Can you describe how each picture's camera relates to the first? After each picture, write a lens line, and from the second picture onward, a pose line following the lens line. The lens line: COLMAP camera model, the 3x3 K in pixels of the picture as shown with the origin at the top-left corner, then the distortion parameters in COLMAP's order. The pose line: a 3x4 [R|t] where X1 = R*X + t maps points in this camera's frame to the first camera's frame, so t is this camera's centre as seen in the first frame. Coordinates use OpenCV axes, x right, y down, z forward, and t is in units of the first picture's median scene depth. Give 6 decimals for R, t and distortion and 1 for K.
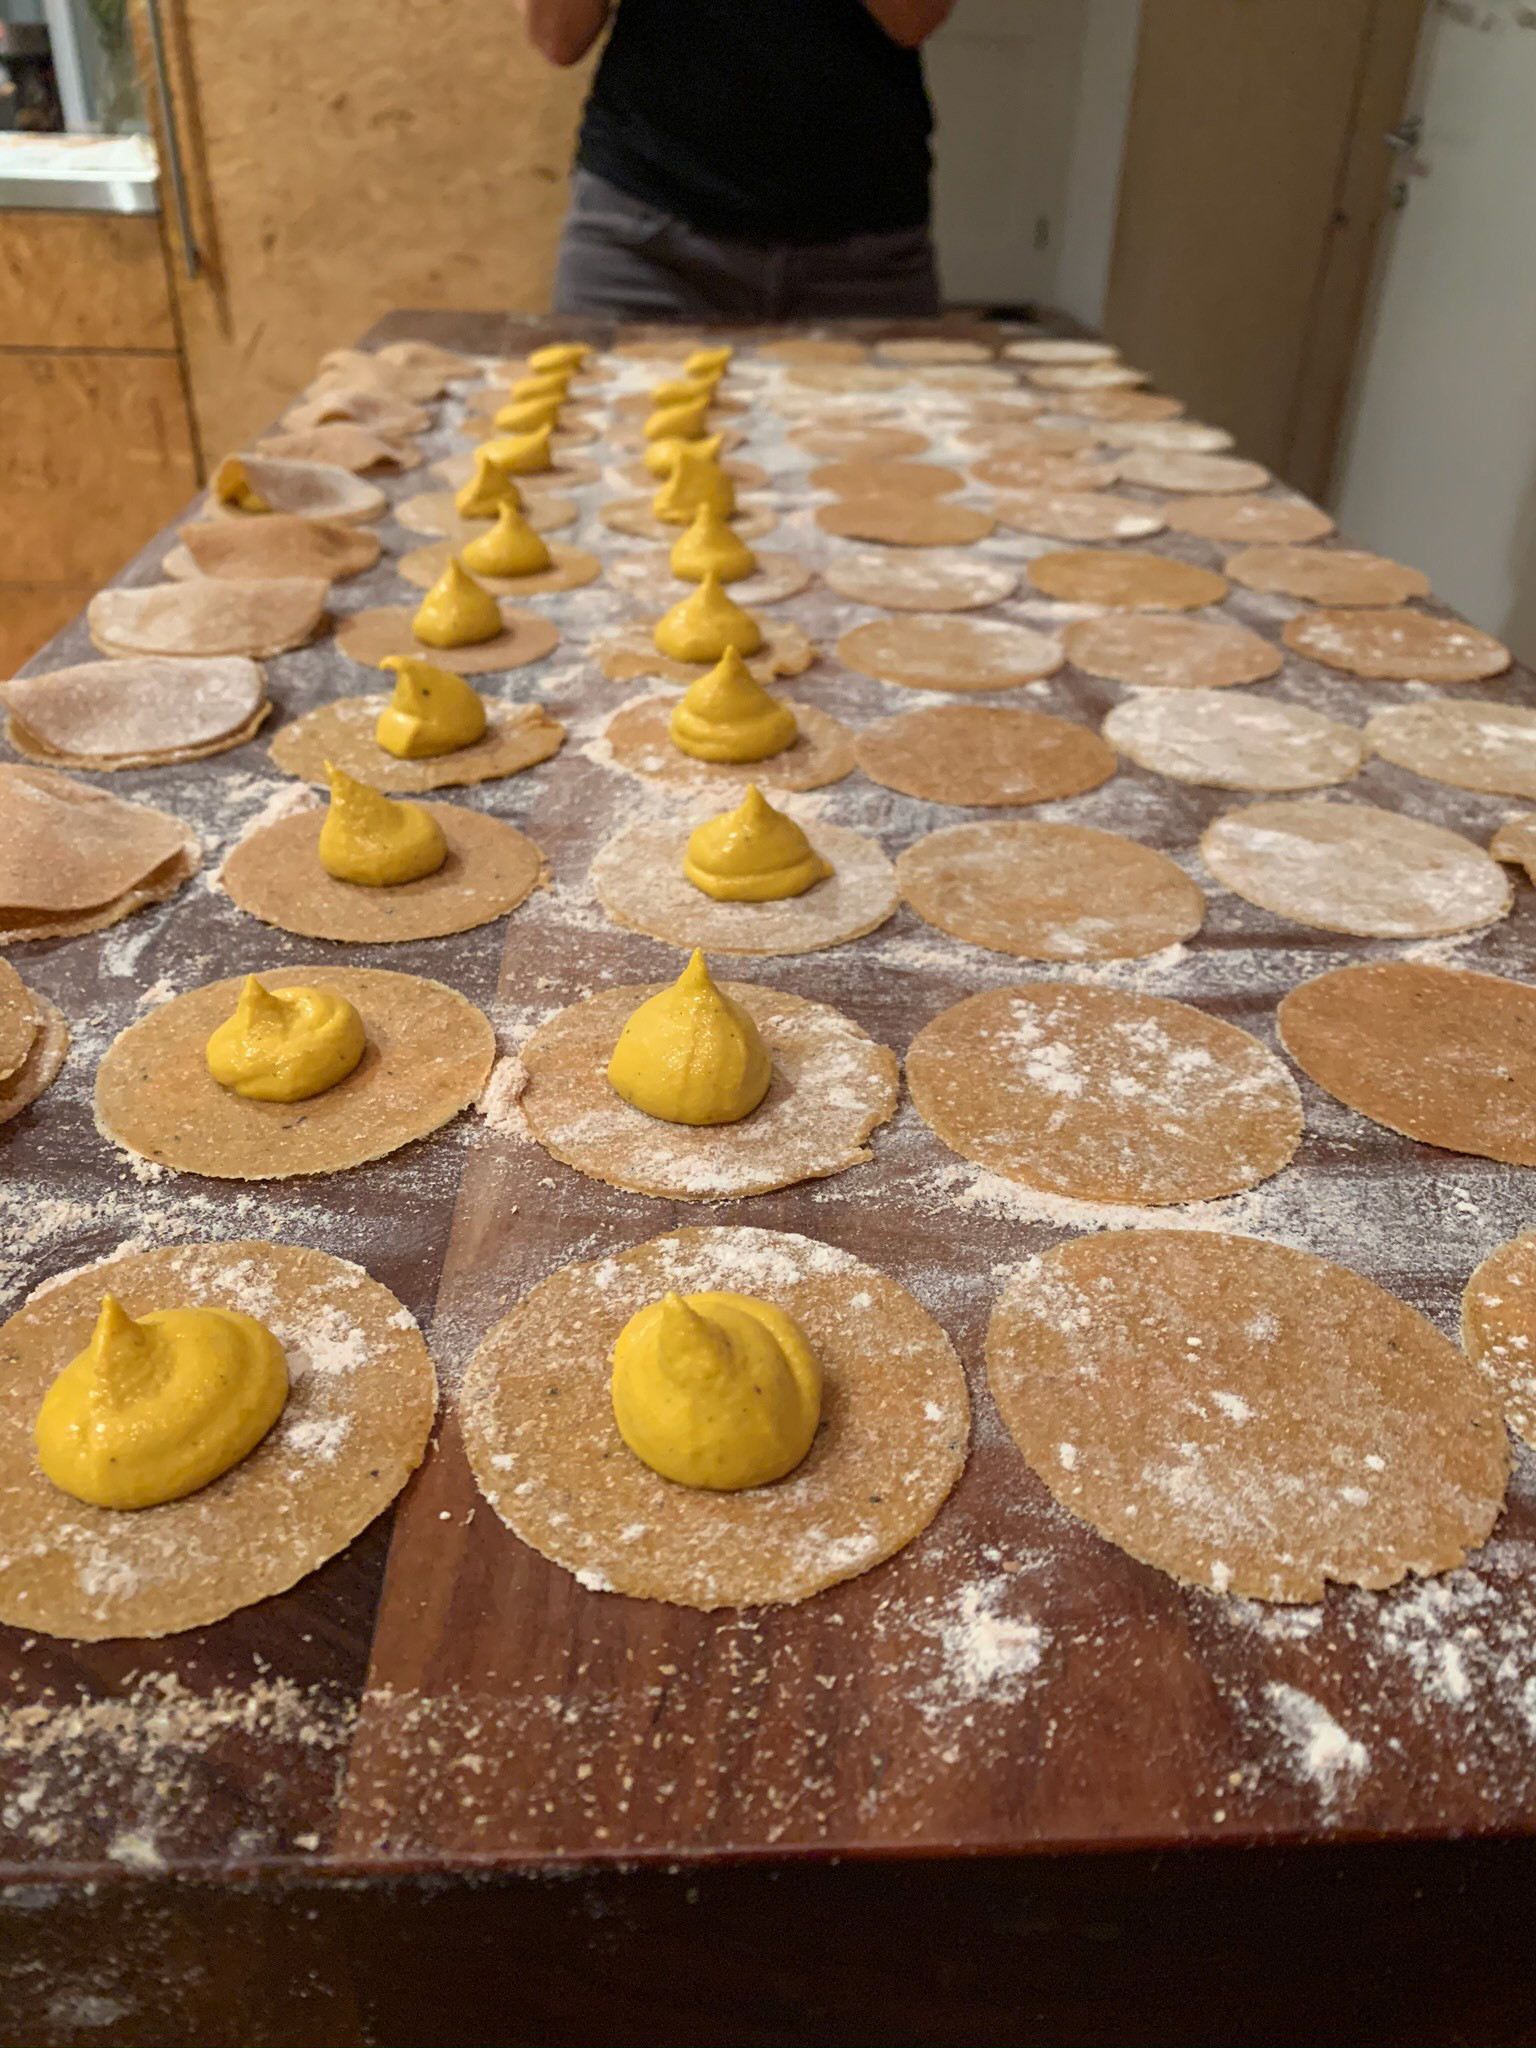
lens RADIAL K [[1579.5, 0, 768.0], [0, 1579.5, 1024.0], [0, 0, 1]] dist [0.002928, -0.009814]
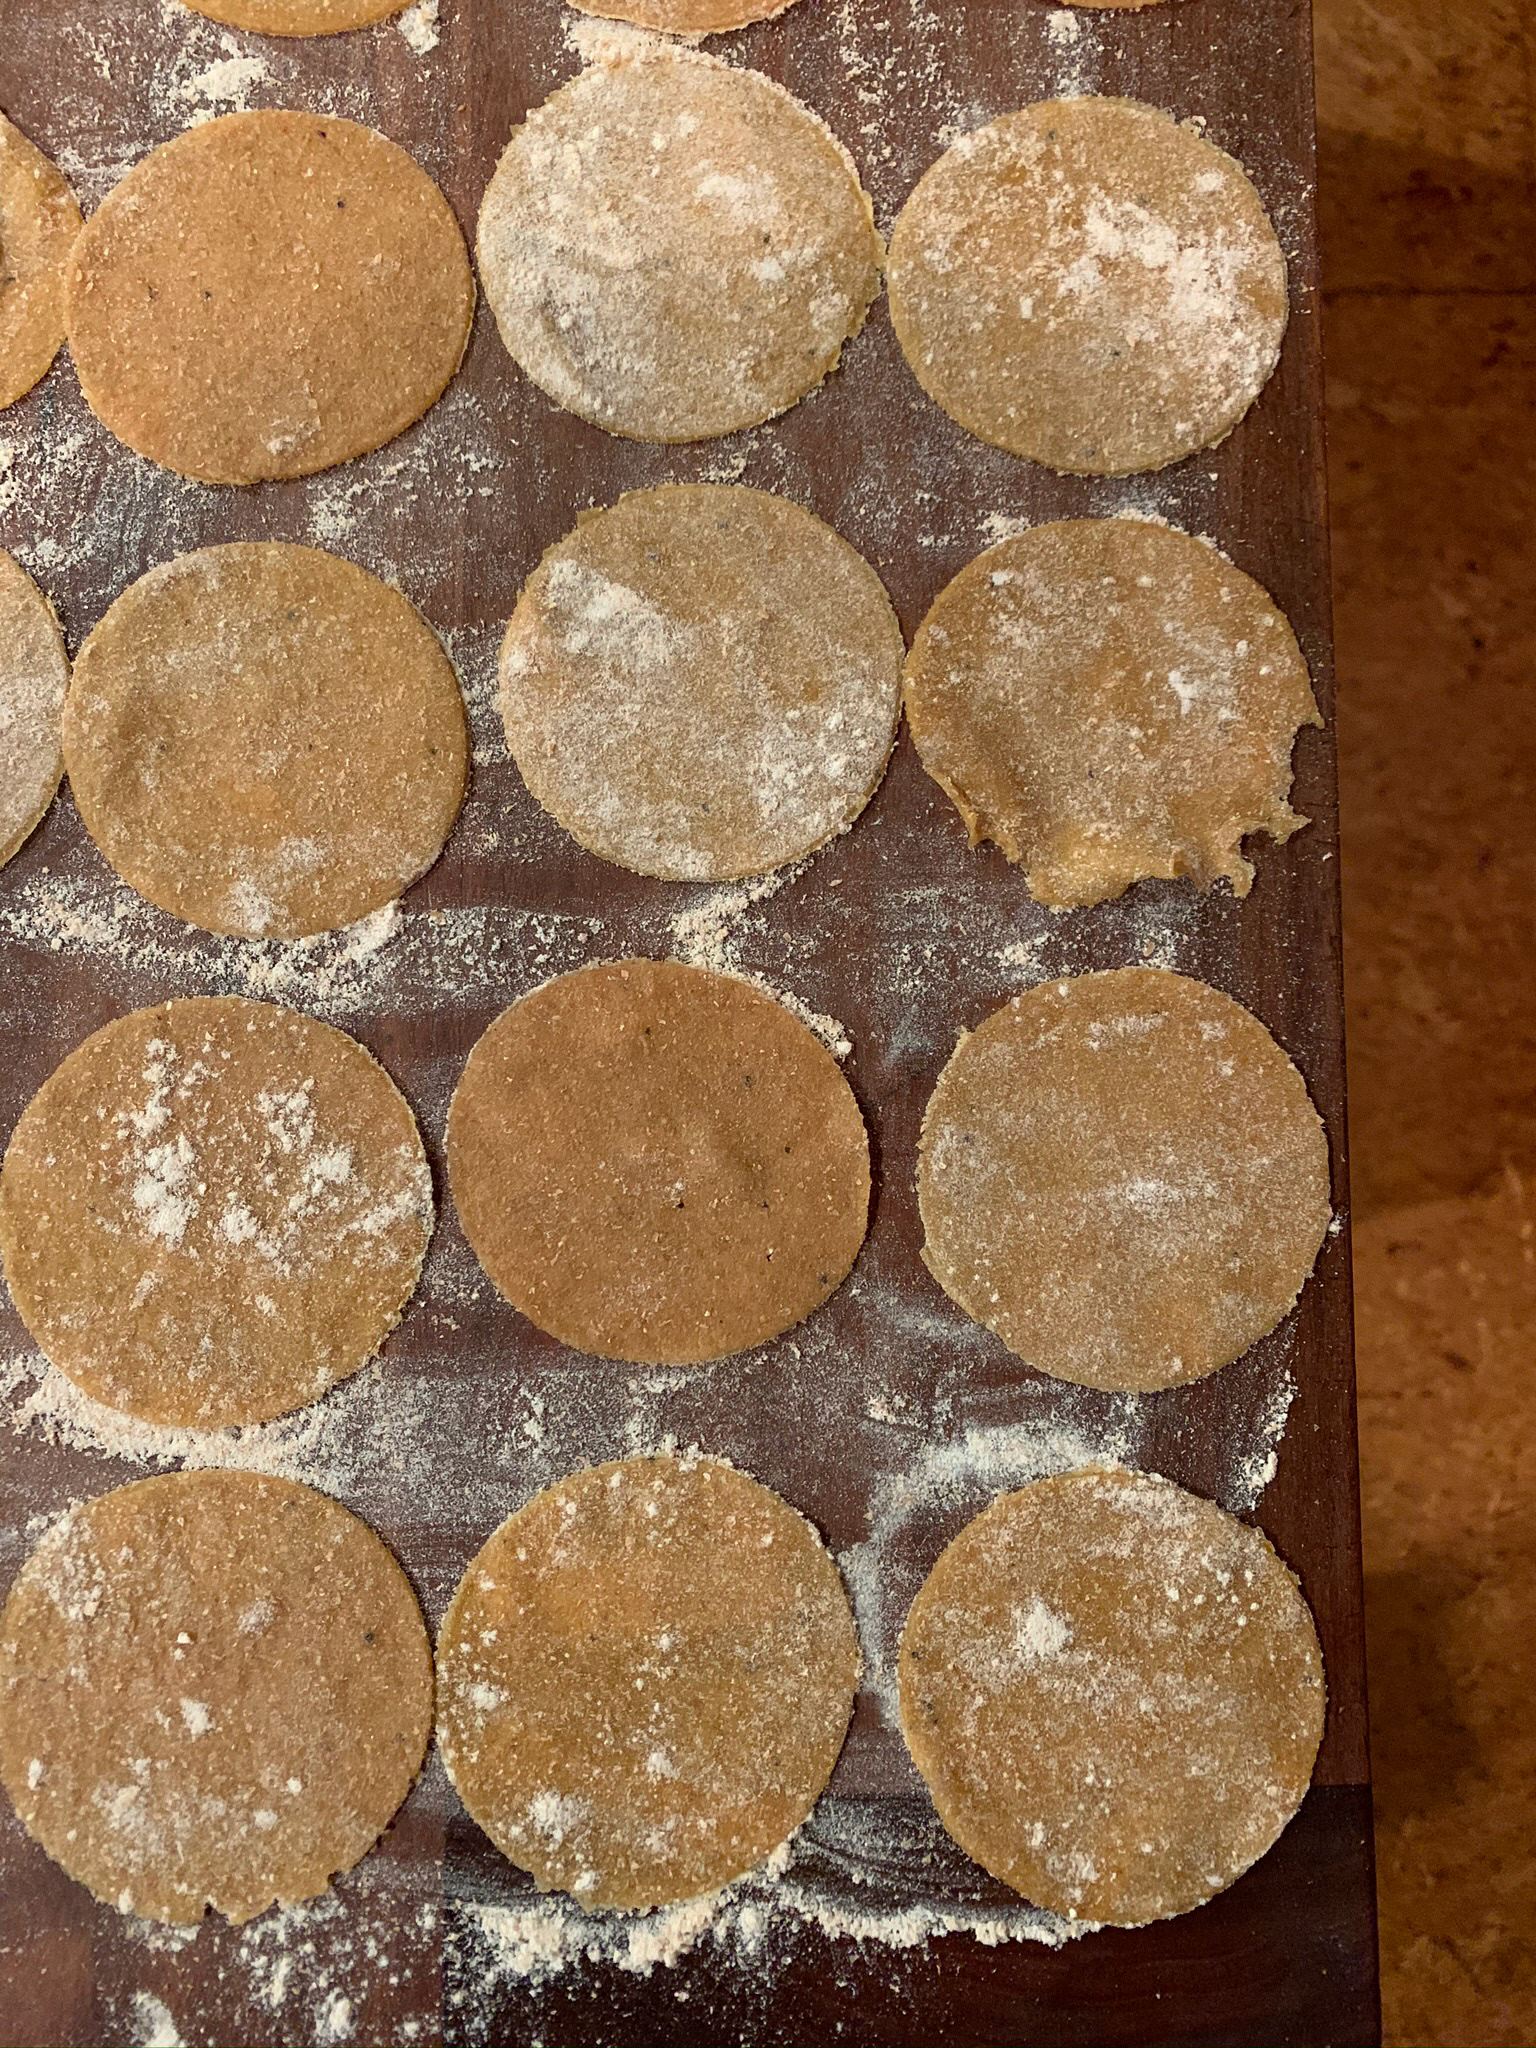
lens RADIAL K [[1579.5, 0, 768.0], [0, 1579.5, 1024.0], [0, 0, 1]] dist [0.002928, -0.009814]
pose [[0.998843, 0.048082, 0.000897, 0.624570], [-0.030011, 0.608645, 0.792875, -0.905296], [0.037577, -0.791984, 0.609384, 0.647481]]
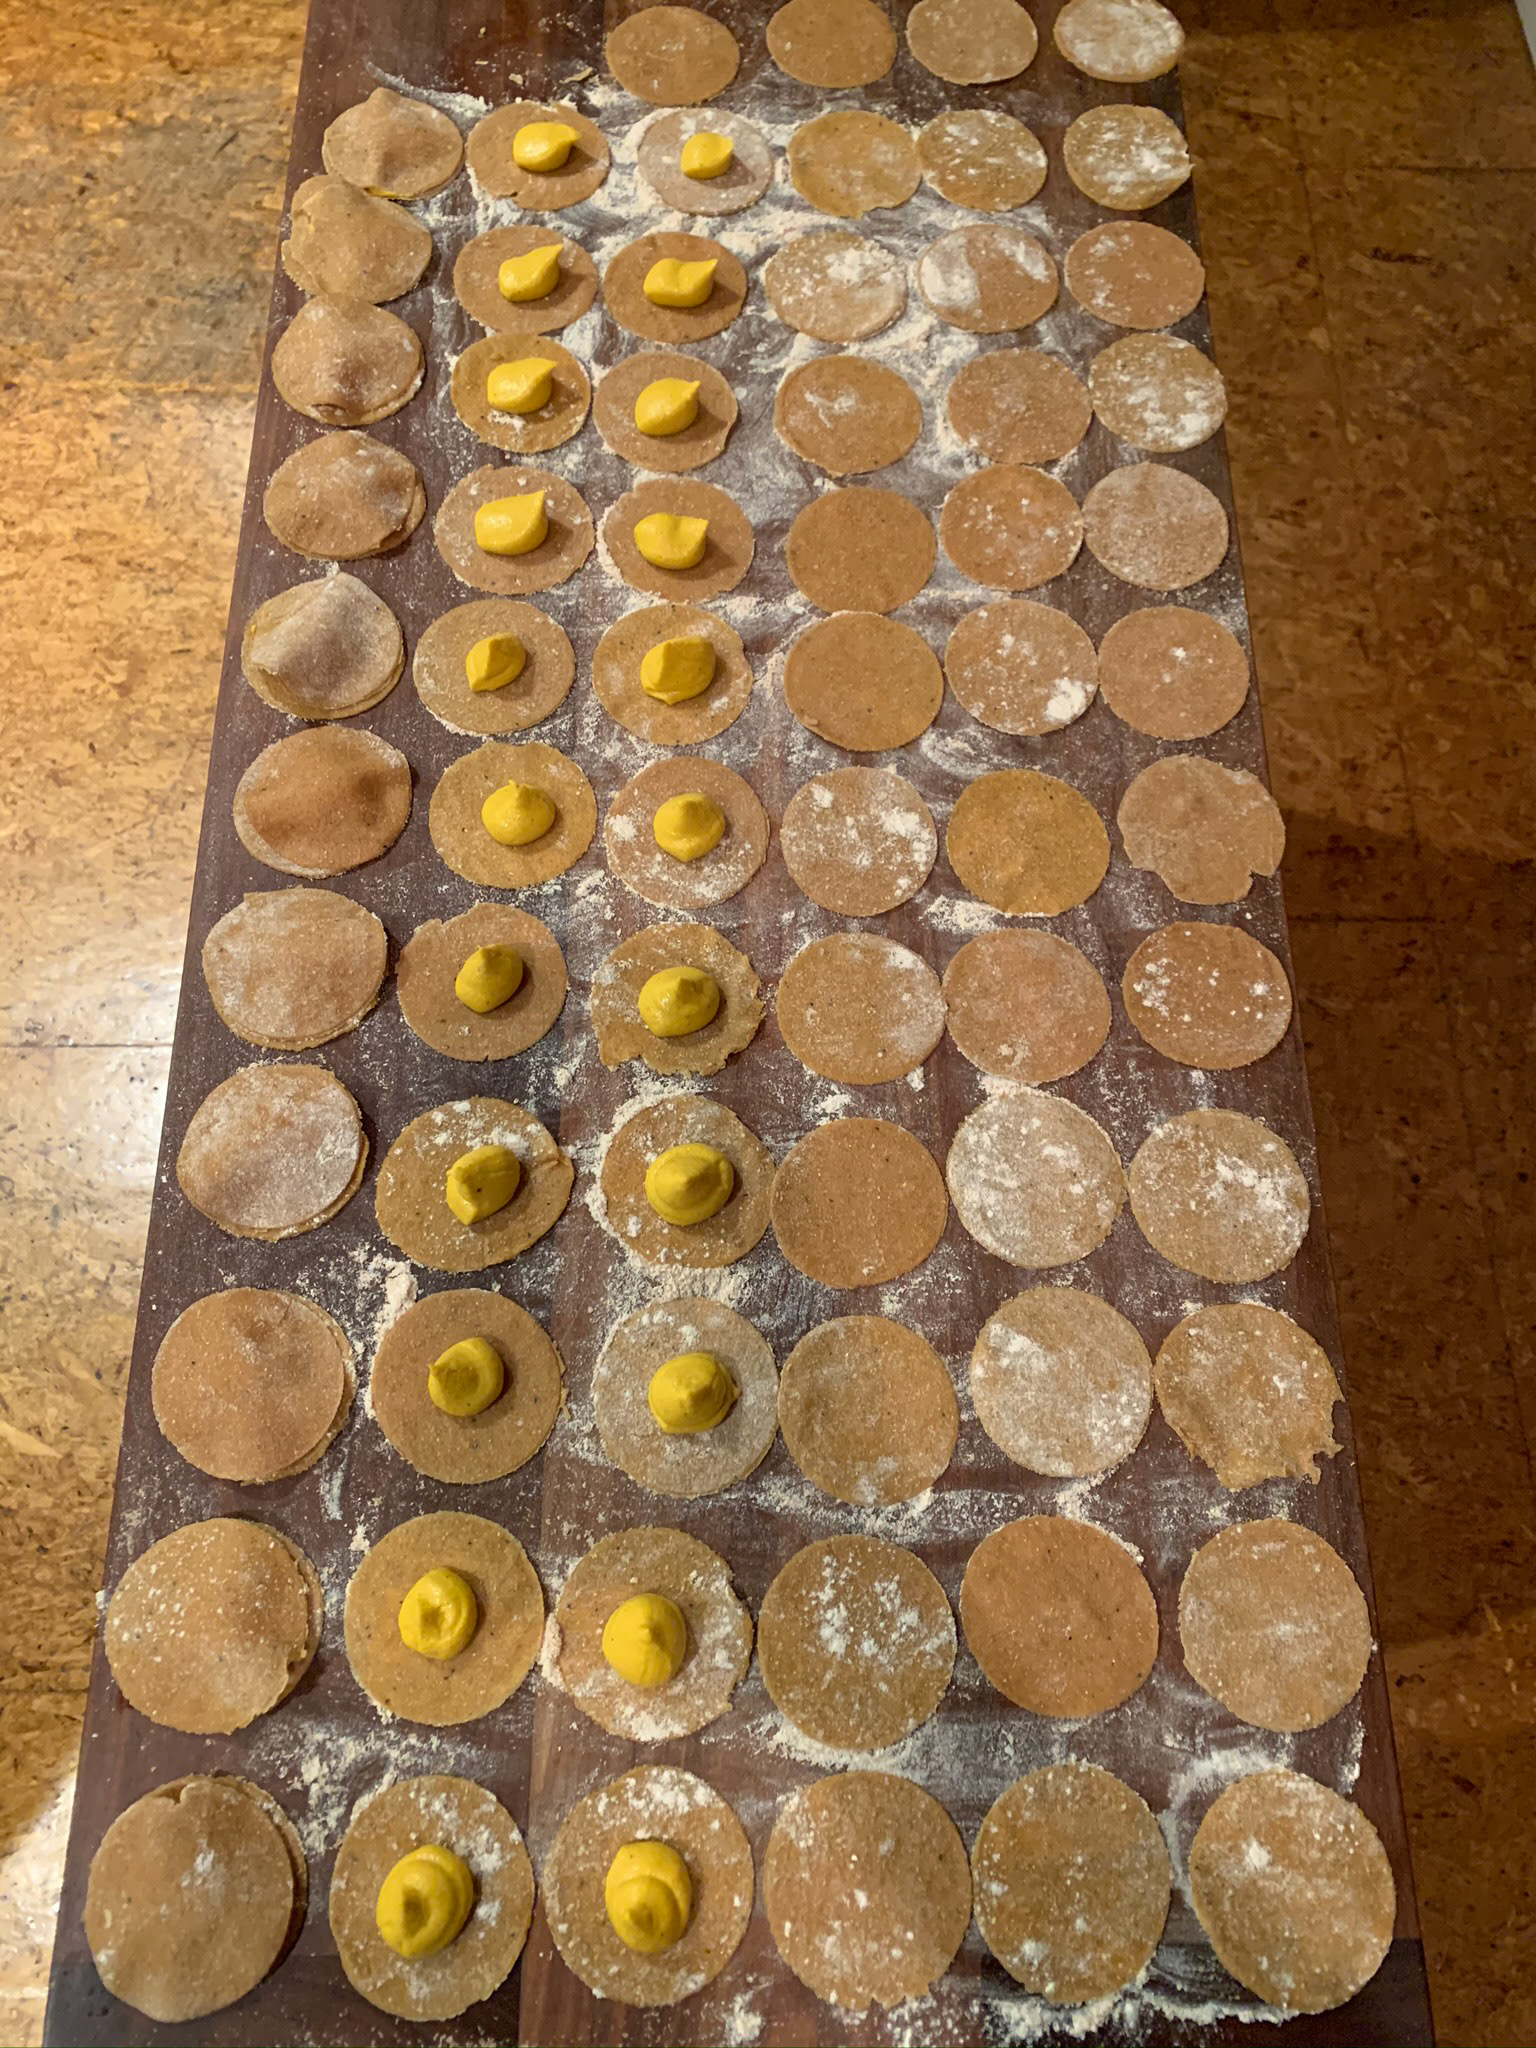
lens RADIAL K [[1557.8, 0, 770.4], [0, 1557.8, 1016.6], [0, 0, 1]] dist [0.006424, -0.002139]
pose [[0.998679, 0.050921, 0.006869, 0.062666], [-0.044836, 0.798315, 0.600569, -2.065126], [0.025098, -0.600083, 0.799544, -0.096981]]
